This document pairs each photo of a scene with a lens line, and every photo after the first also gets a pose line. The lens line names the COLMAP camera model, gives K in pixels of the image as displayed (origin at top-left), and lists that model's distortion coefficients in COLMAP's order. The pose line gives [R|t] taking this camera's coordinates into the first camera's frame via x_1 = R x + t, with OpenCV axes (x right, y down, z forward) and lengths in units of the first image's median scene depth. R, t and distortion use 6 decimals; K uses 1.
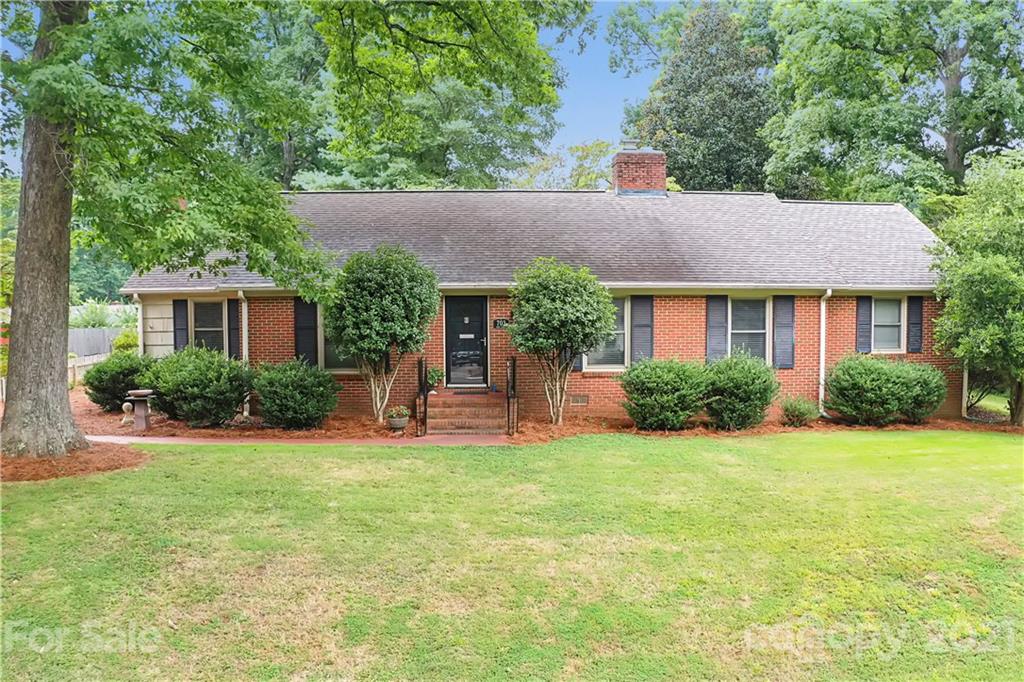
lens RADIAL K [[809.5, 0, 512.0], [0, 809.5, 341.0], [0, 0, 1]] dist [-0.001432, 0.000936]
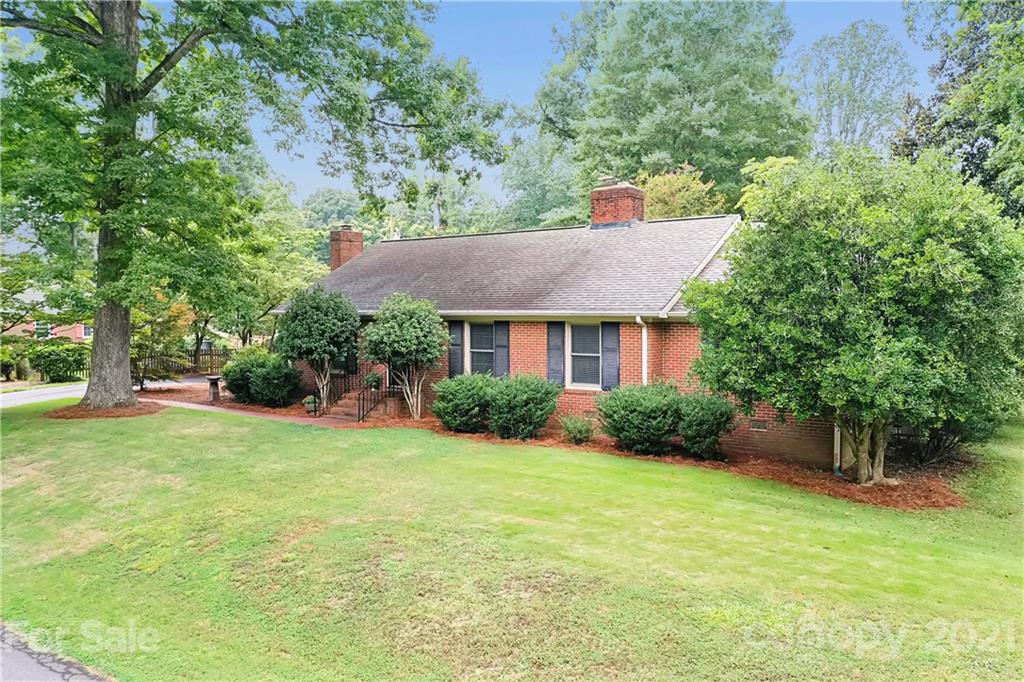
lens RADIAL K [[809.5, 0, 512.0], [0, 809.5, 341.0], [0, 0, 1]] dist [-0.001432, 0.000936]
pose [[0.745446, 0.020313, -0.666256, 0.939839], [-0.038075, 0.999201, -0.012136, -0.013631], [0.665478, 0.034415, 0.745624, 0.133511]]
